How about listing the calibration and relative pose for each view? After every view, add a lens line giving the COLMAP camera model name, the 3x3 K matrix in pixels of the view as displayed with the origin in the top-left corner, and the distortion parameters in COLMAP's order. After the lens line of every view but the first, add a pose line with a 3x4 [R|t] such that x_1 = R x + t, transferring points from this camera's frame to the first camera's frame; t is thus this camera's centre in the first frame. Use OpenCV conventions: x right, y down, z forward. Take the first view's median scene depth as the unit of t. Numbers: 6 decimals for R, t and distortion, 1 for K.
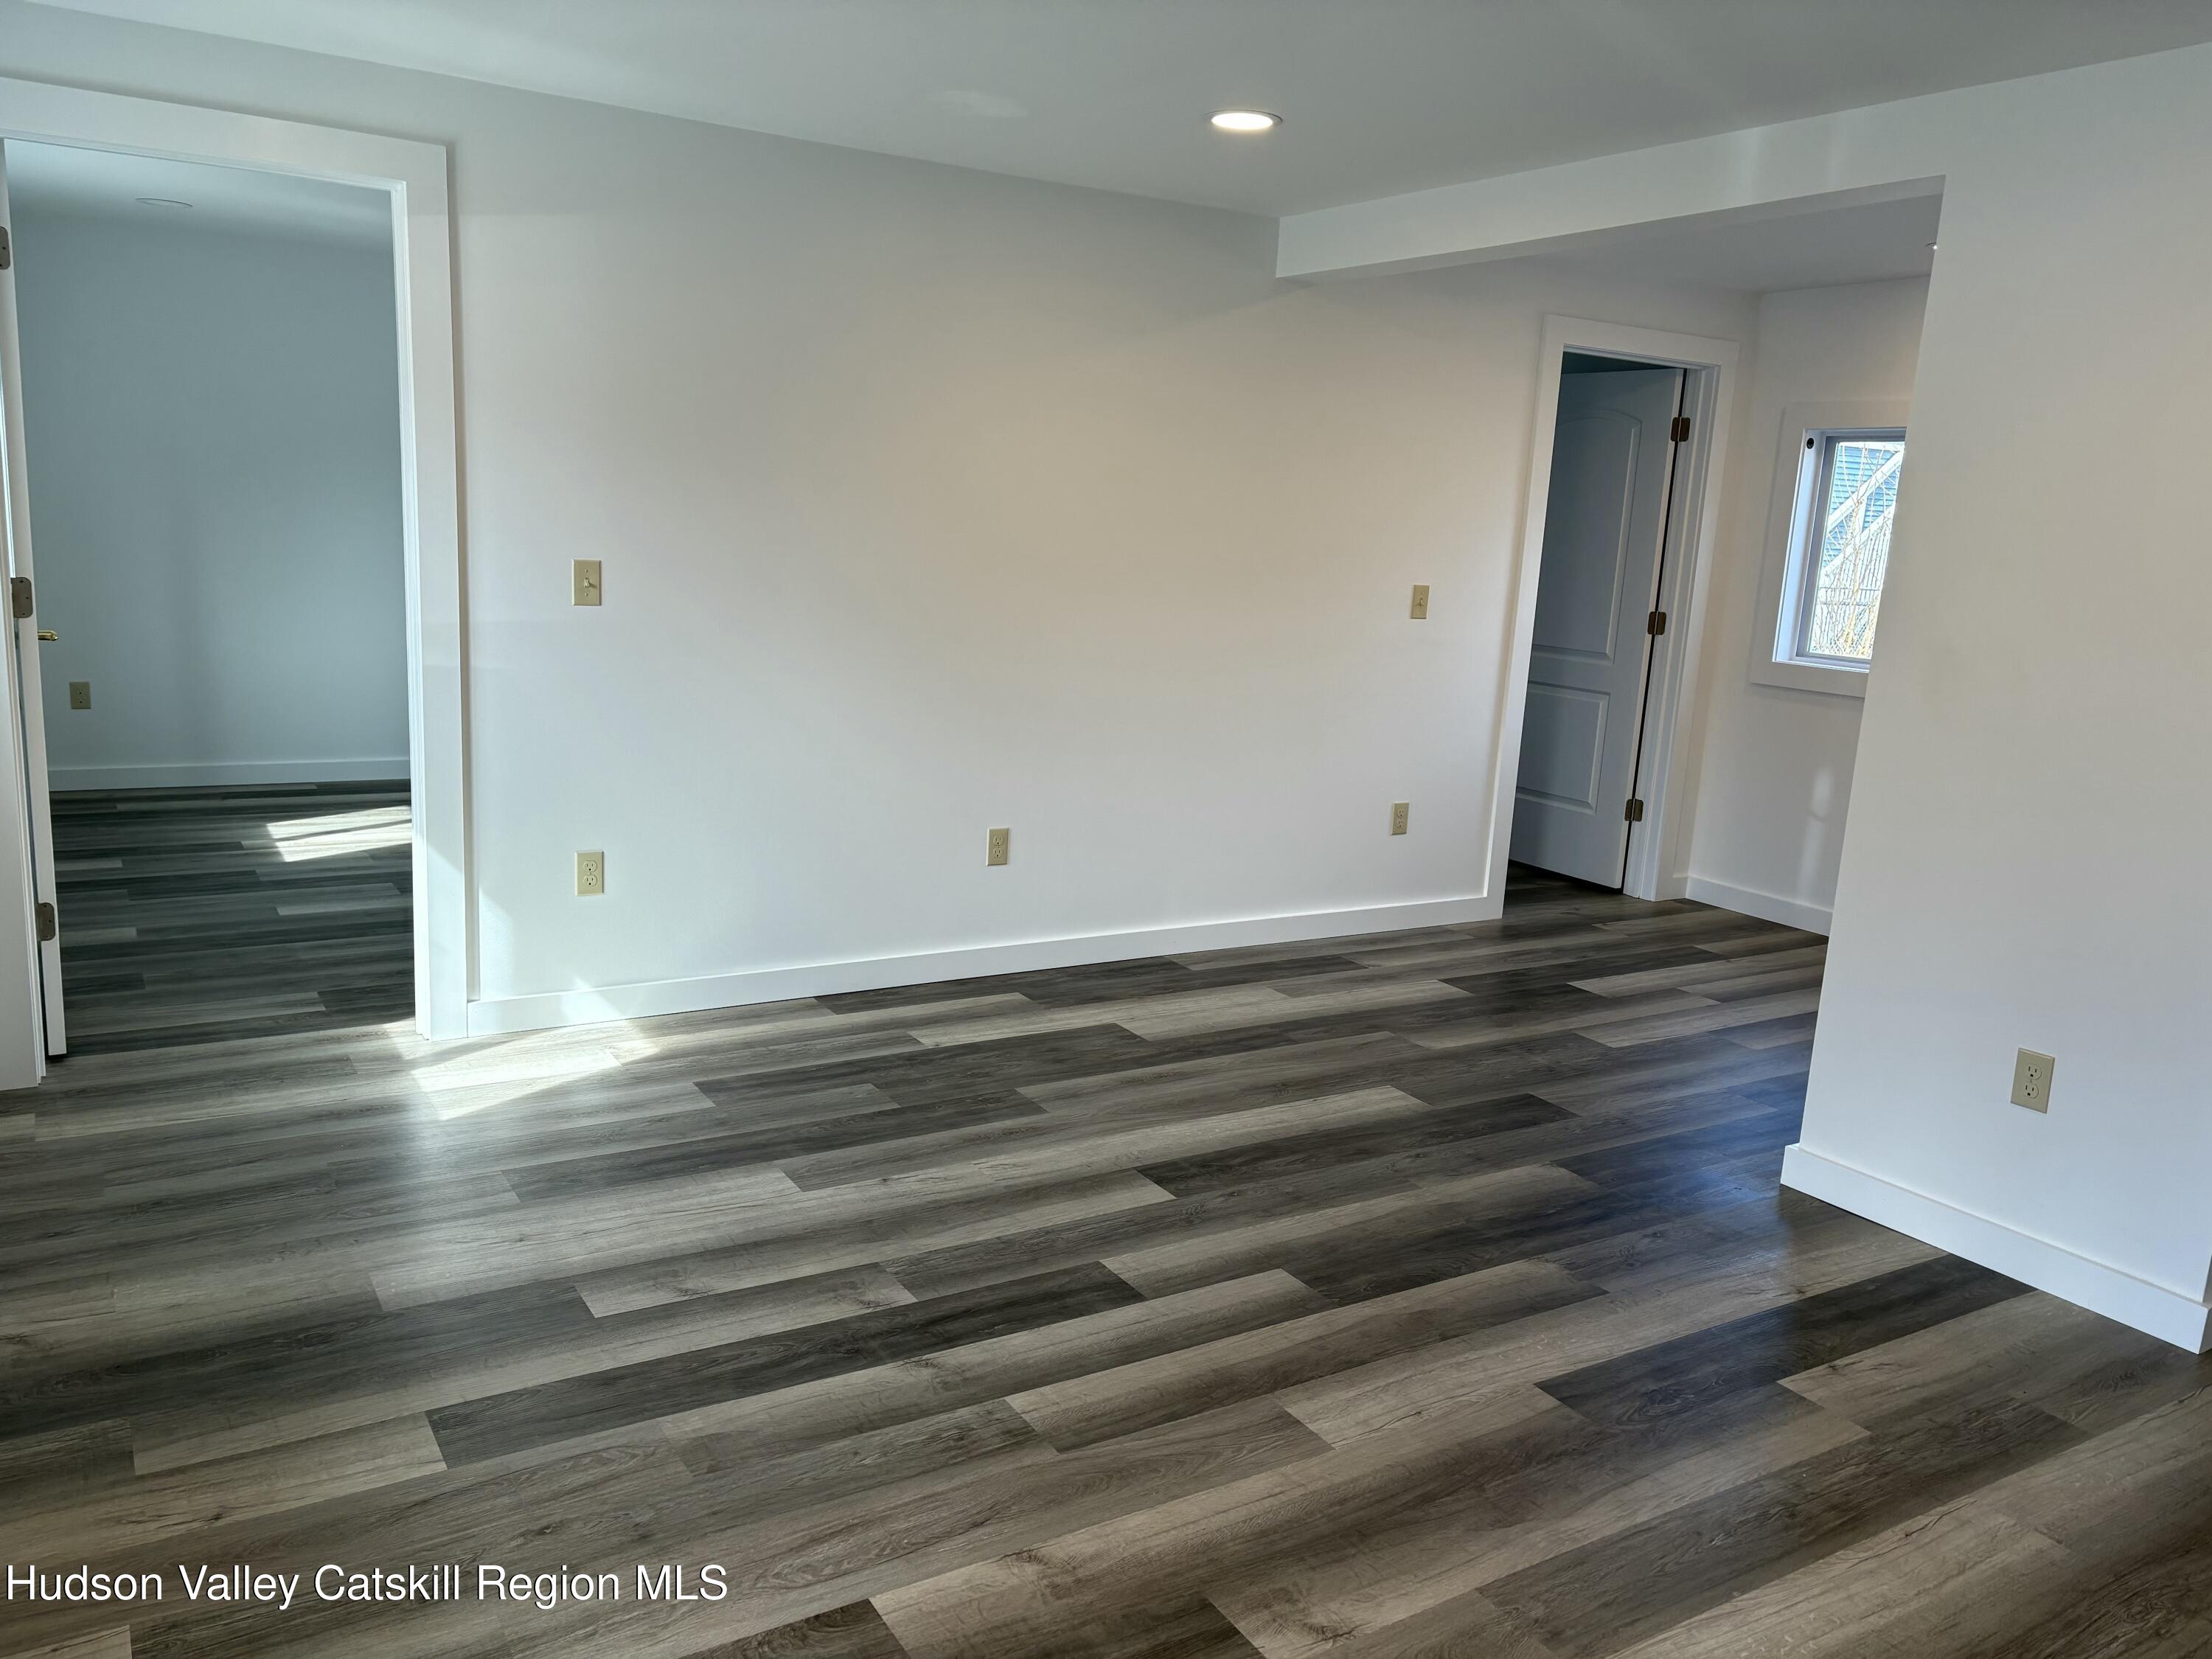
lens RADIAL K [[1718.1, 0, 1106.0], [0, 1718.1, 829.5], [0, 0, 1]] dist [0.004365, -0.003823]
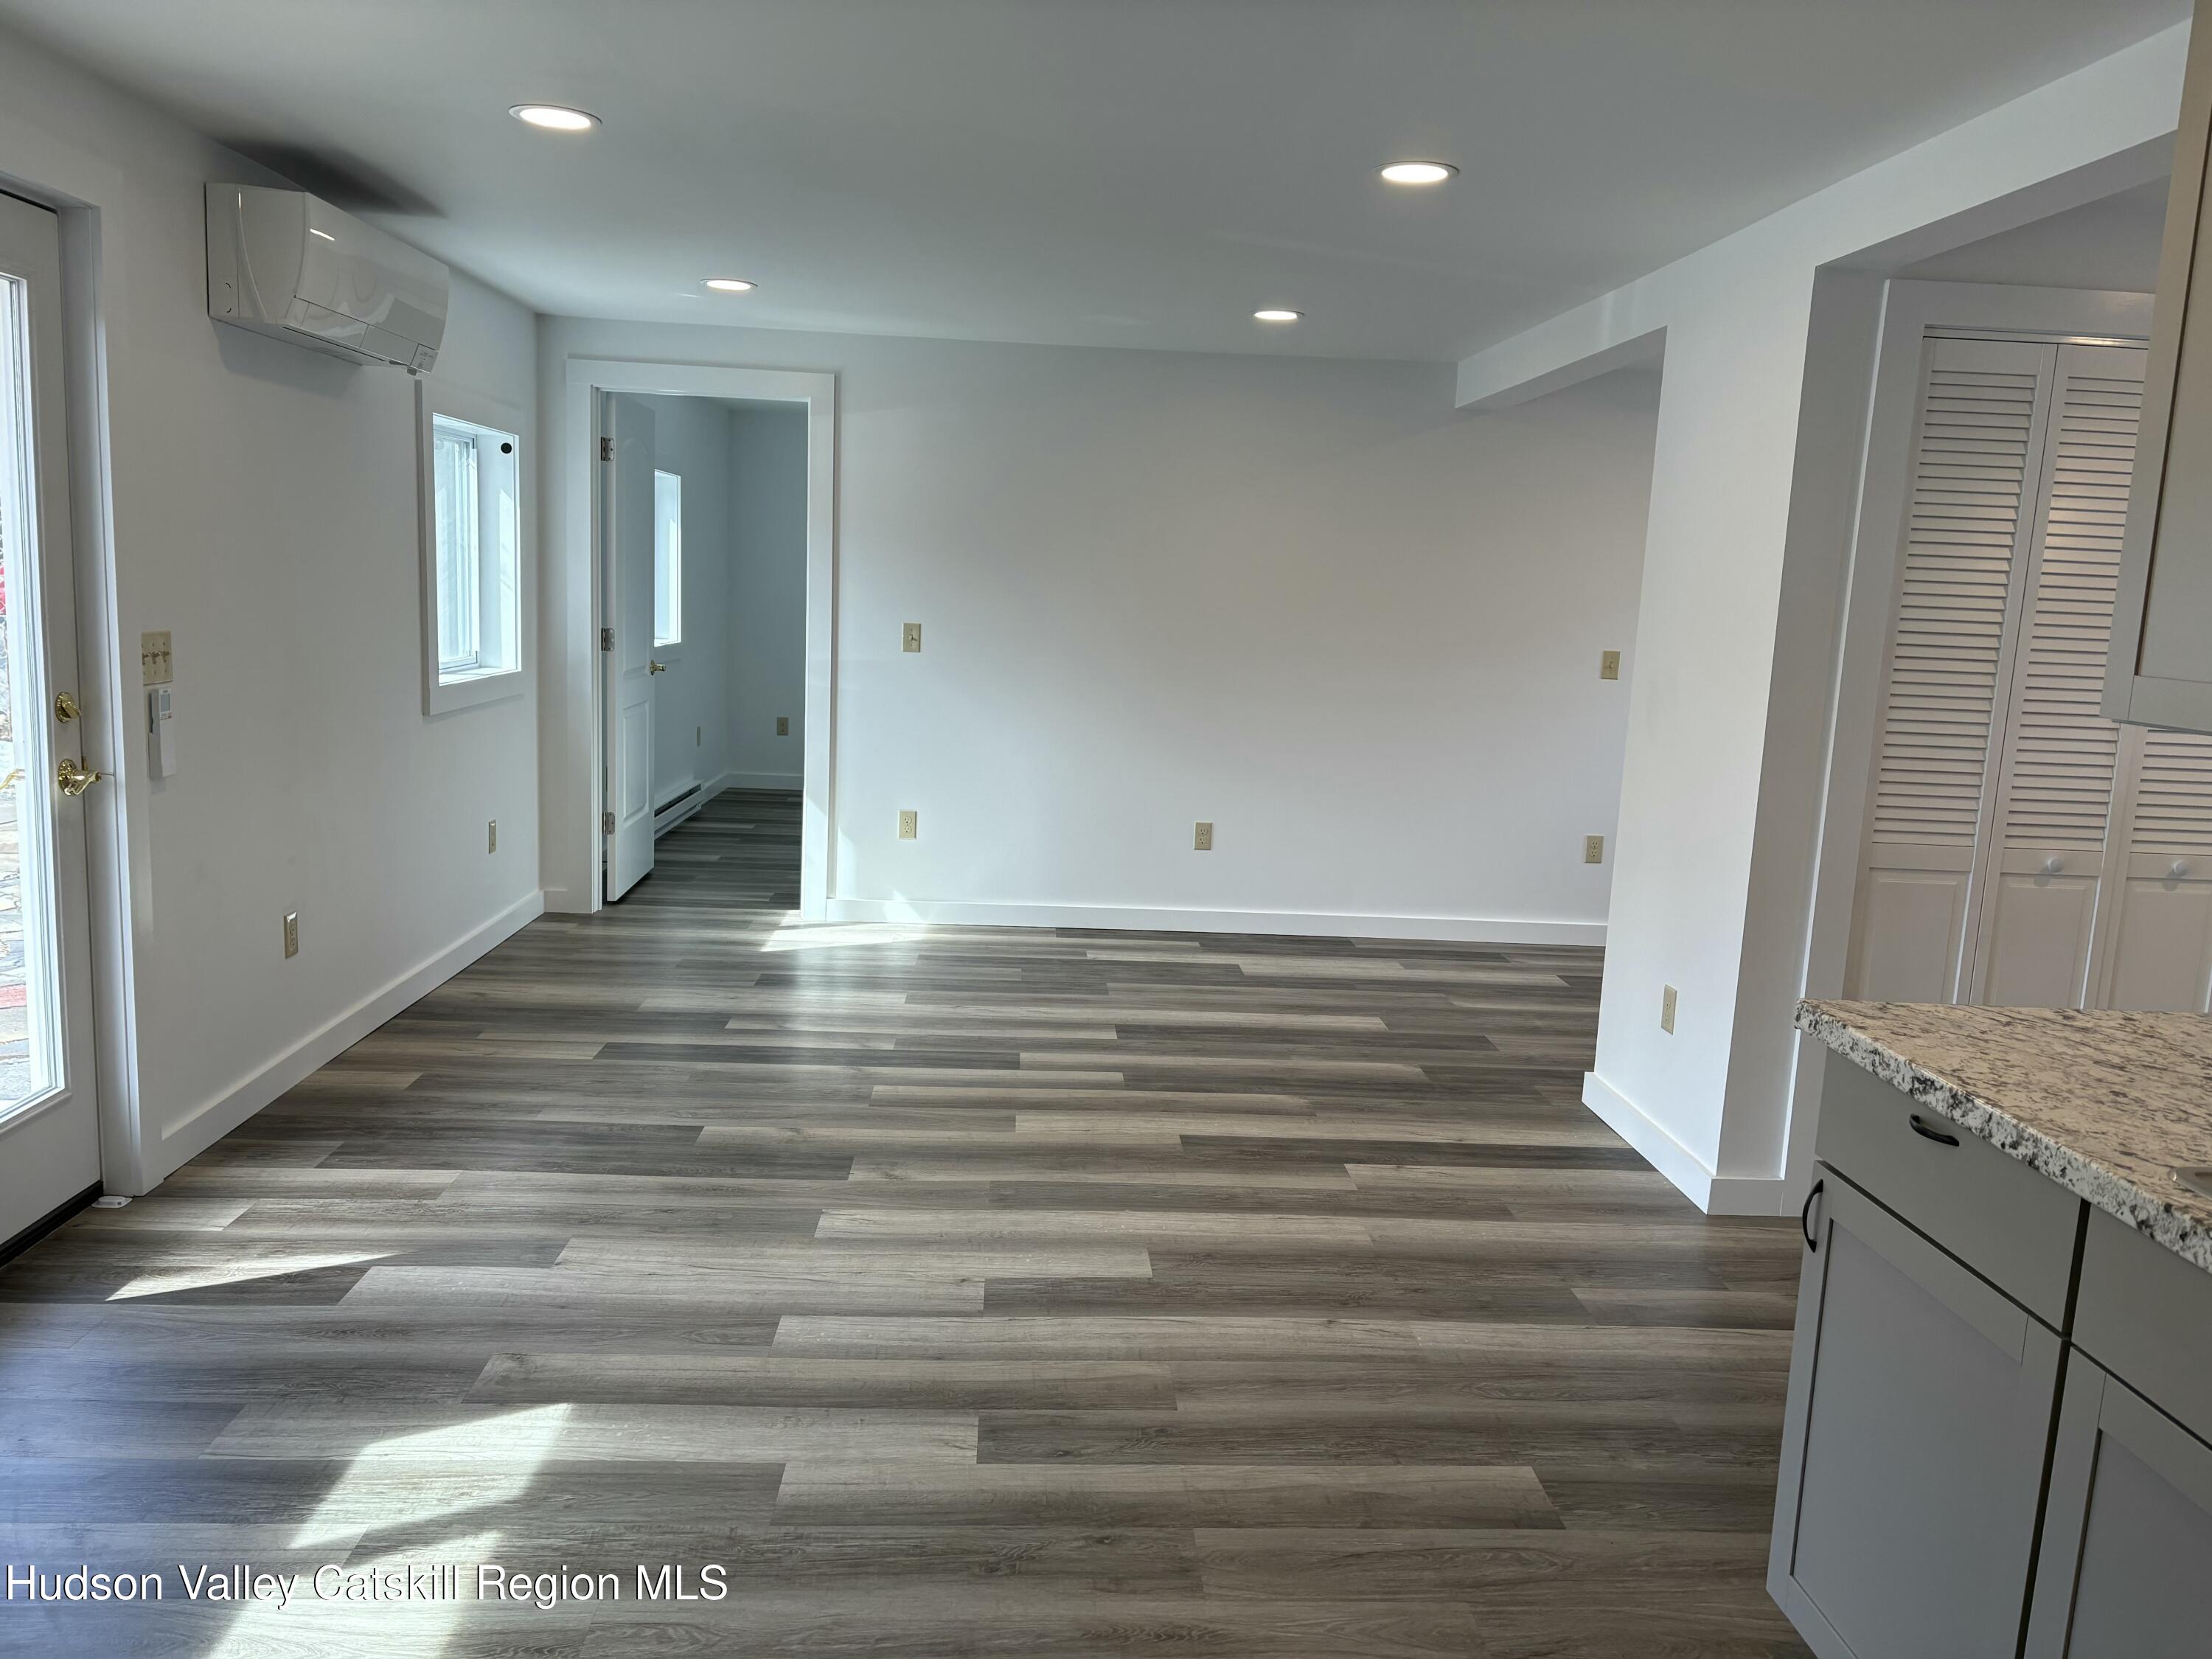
lens RADIAL K [[1673.1, 0, 1106.0], [0, 1673.1, 829.5], [0, 0, 1]] dist [0.005208, 0.001063]
pose [[0.881599, 0.060155, -0.468149, 0.678827], [-0.088283, 0.995357, -0.038351, 0.086535], [0.463669, 0.075140, 0.882817, -0.296127]]
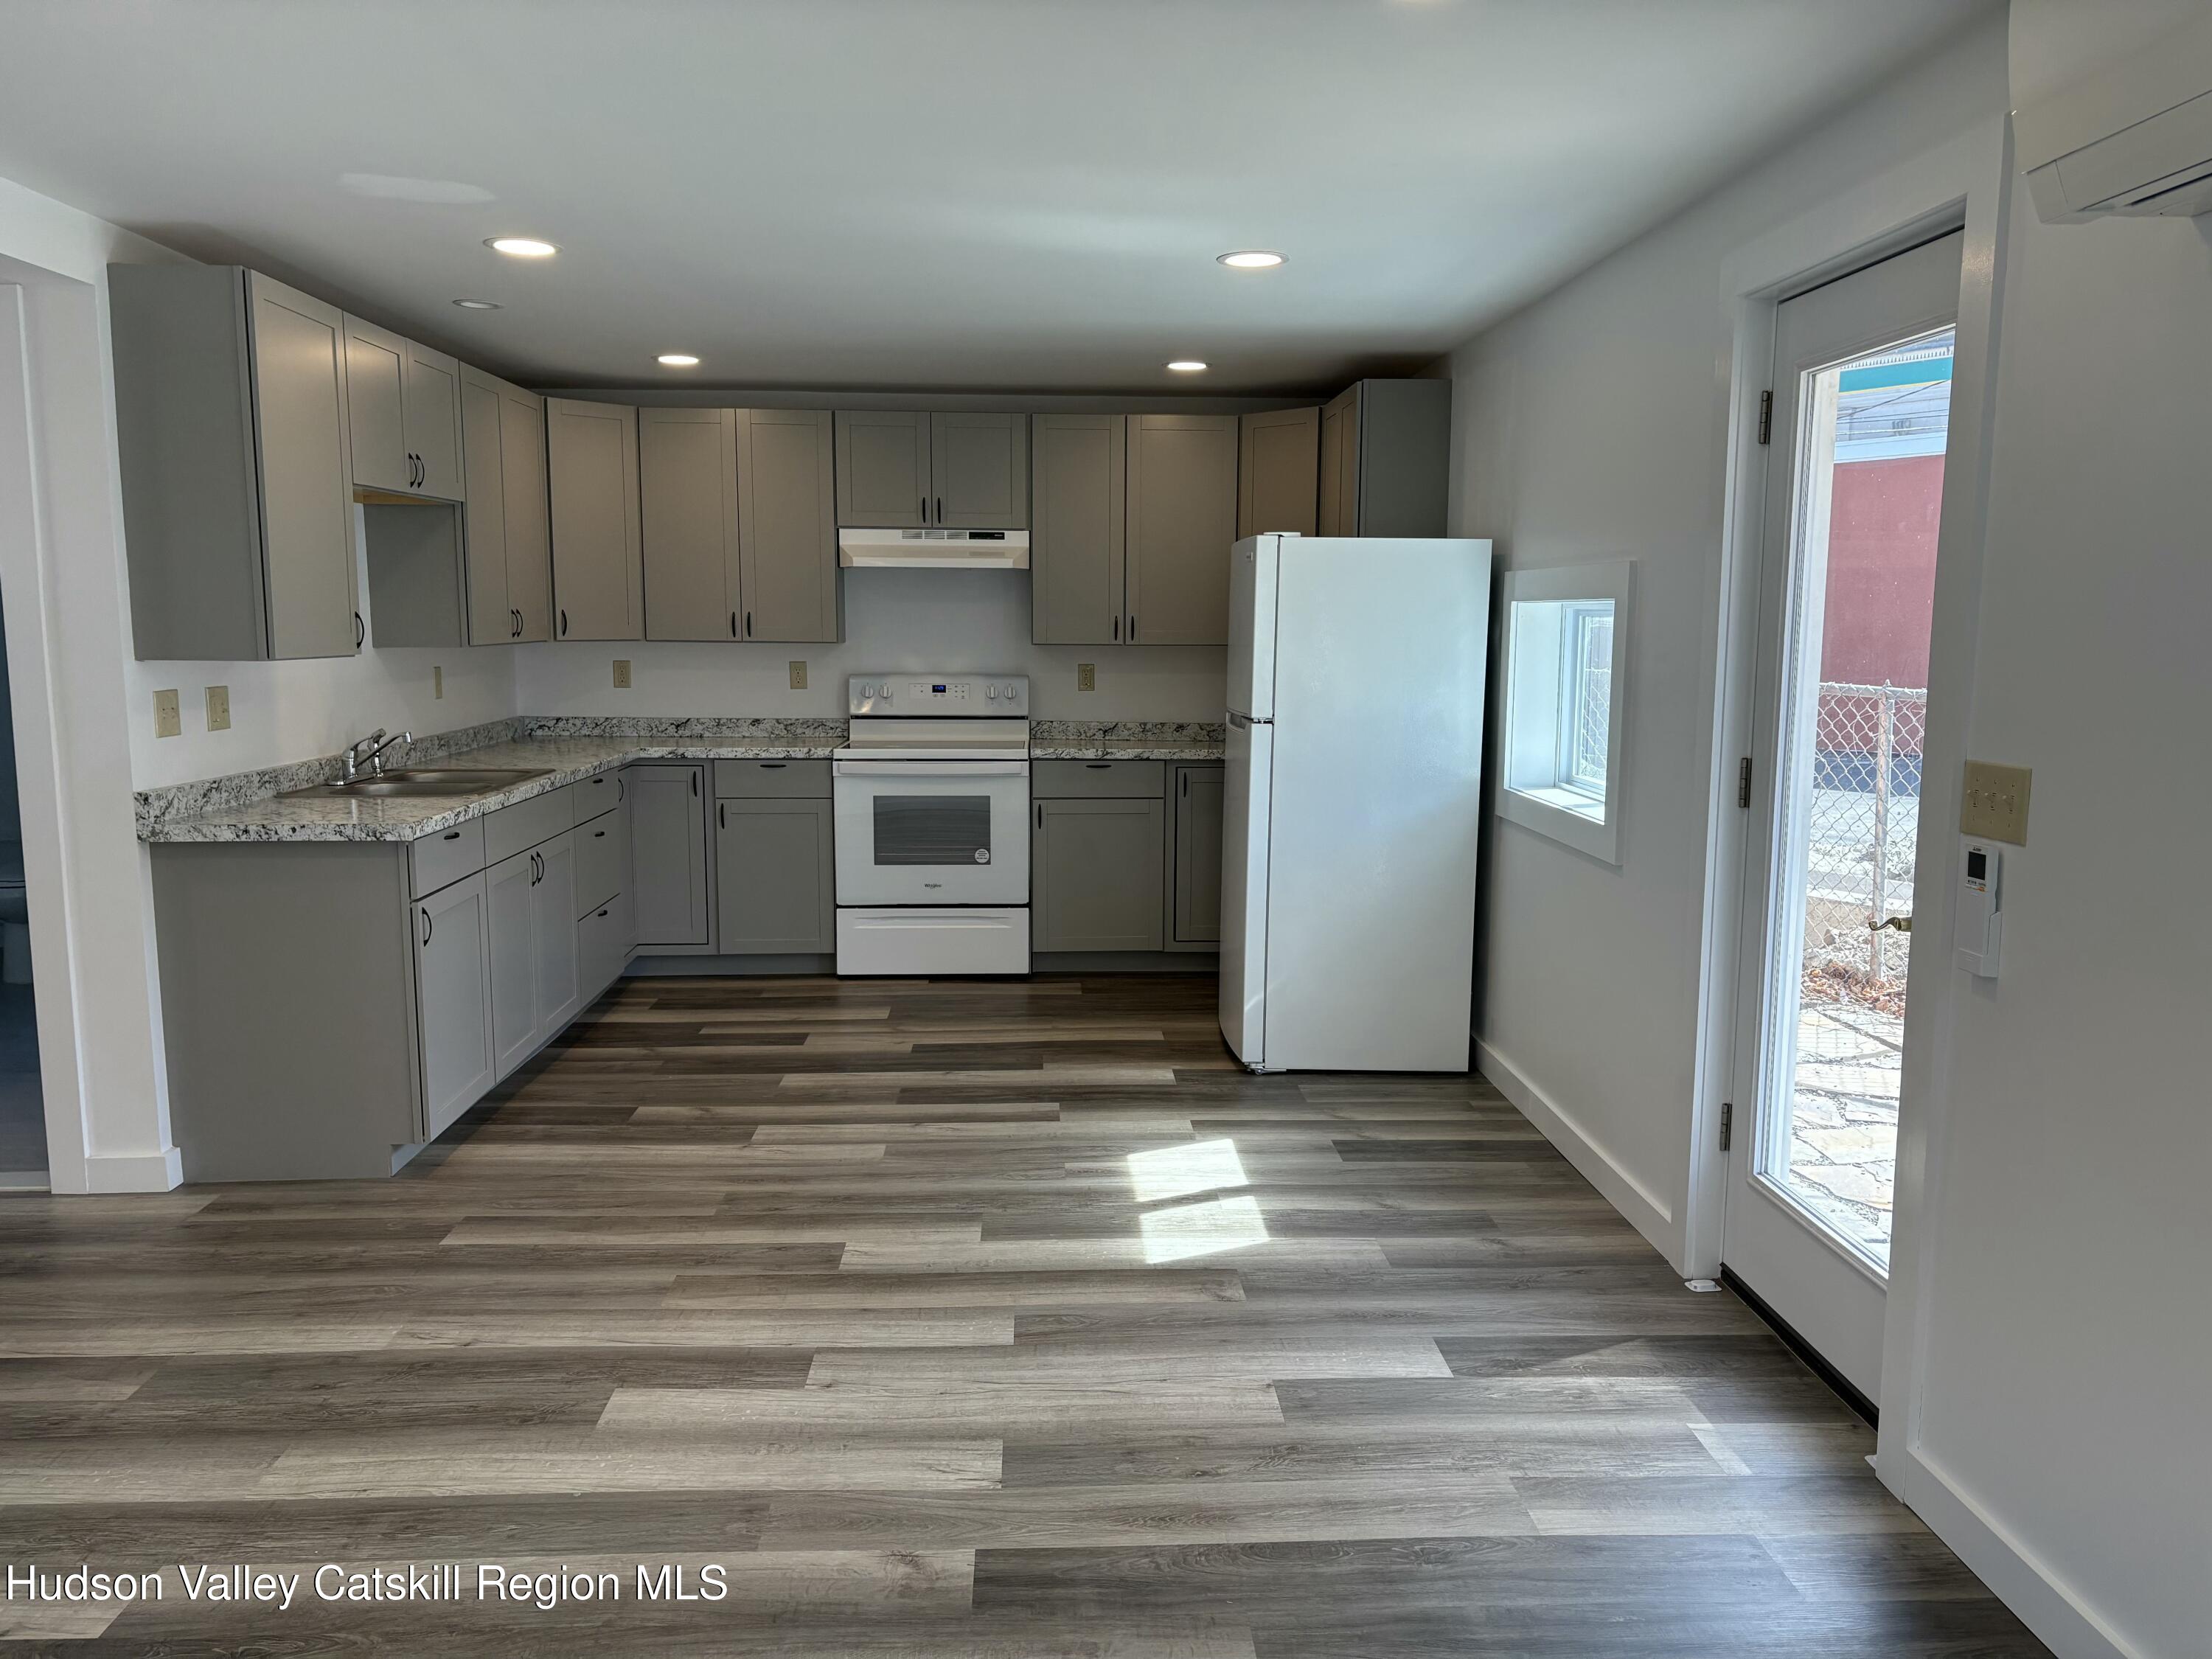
lens RADIAL K [[1673.1, 0, 1106.0], [0, 1673.1, 829.5], [0, 0, 1]] dist [0.005208, 0.001063]
pose [[-0.876343, -0.117591, 0.467114, -0.279108], [0.038357, 0.949629, 0.311020, -0.214429], [-0.480158, 0.290477, -0.827690, 1.033809]]
